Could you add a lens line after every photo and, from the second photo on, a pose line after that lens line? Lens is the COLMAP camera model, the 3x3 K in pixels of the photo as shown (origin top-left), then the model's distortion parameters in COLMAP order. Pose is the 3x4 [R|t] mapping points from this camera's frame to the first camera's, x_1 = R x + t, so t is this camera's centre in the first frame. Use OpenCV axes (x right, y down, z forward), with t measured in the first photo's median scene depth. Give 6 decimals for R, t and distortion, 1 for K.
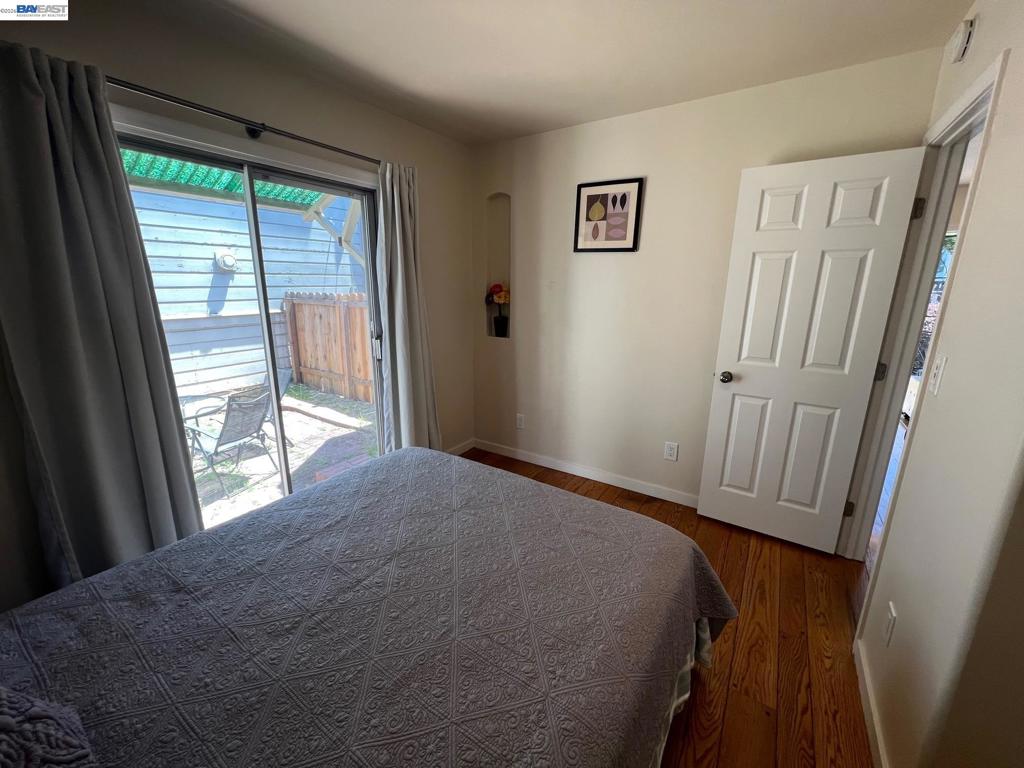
lens RADIAL K [[407.6, 0, 508.6], [0, 407.6, 380.5], [0, 0, 1]] dist [-0.002496, -0.000440]
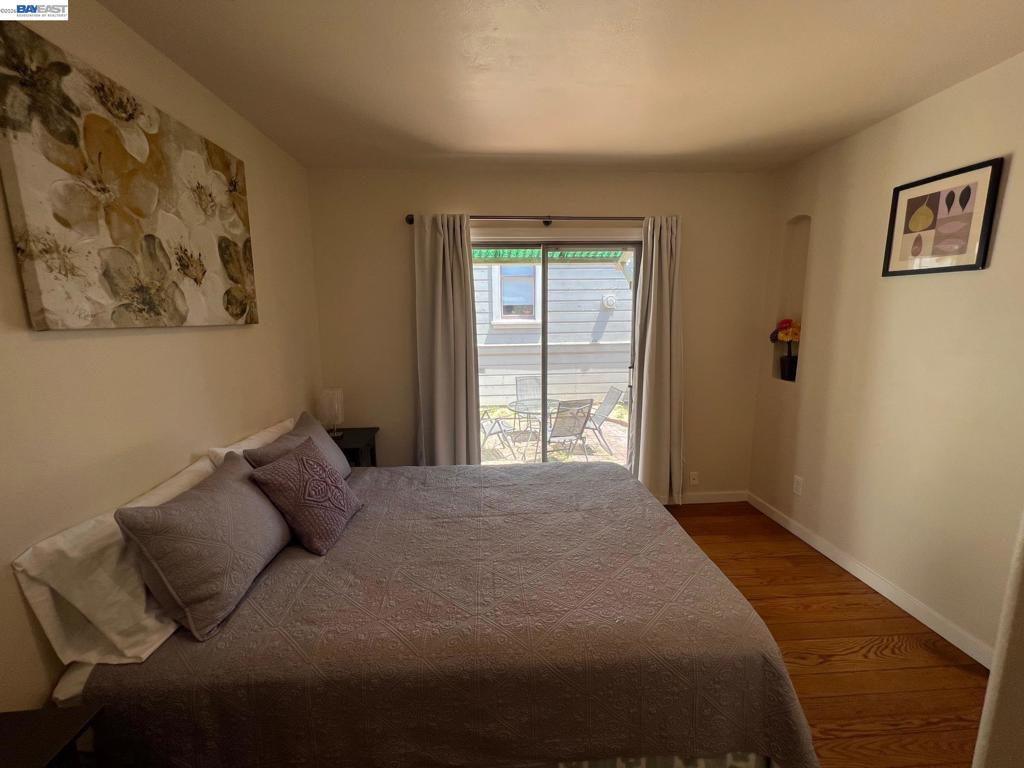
lens RADIAL K [[407.6, 0, 509.9], [0, 407.6, 379.3], [0, 0, 1]] dist [-0.002496, -0.000440]
pose [[0.602463, 0.107564, -0.790866, 0.380620], [-0.170849, 0.985290, 0.003859, -0.016751], [0.779647, 0.132794, 0.611977, 0.038263]]
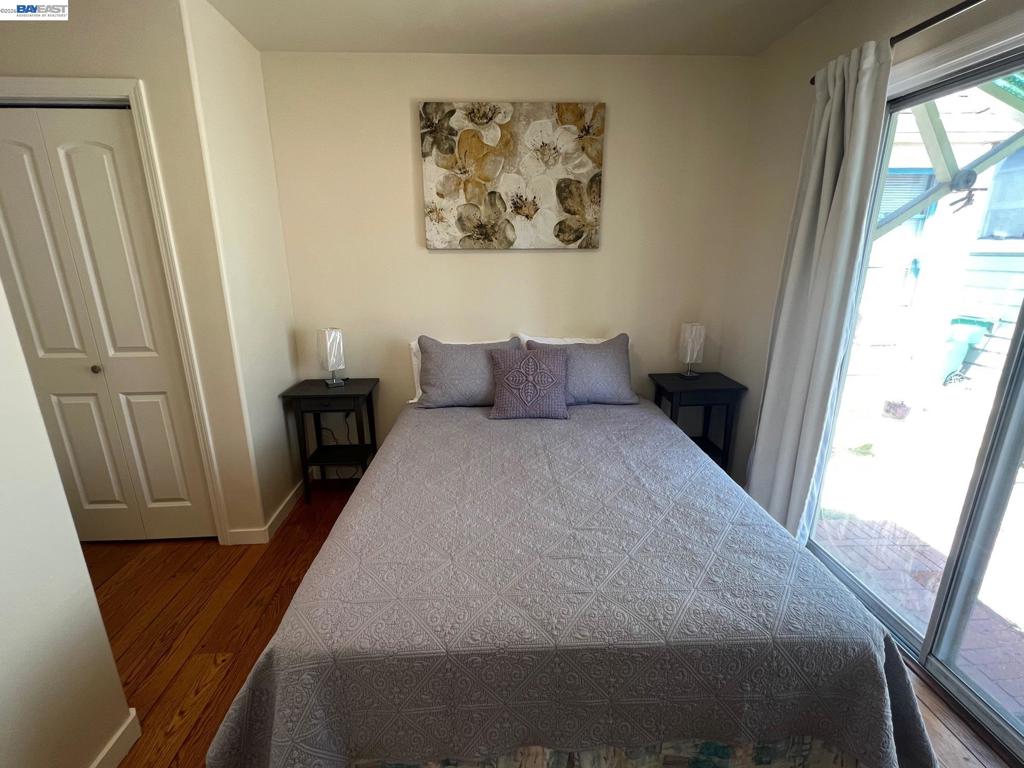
lens RADIAL K [[466.1, 0, 509.4], [0, 466.1, 379.8], [0, 0, 1]] dist [-0.003583, 0.001368]
pose [[-0.804046, 0.158715, -0.572992, 0.274416], [-0.140516, 0.885688, 0.442508, -0.205249], [0.577724, 0.436311, -0.689832, 0.843486]]
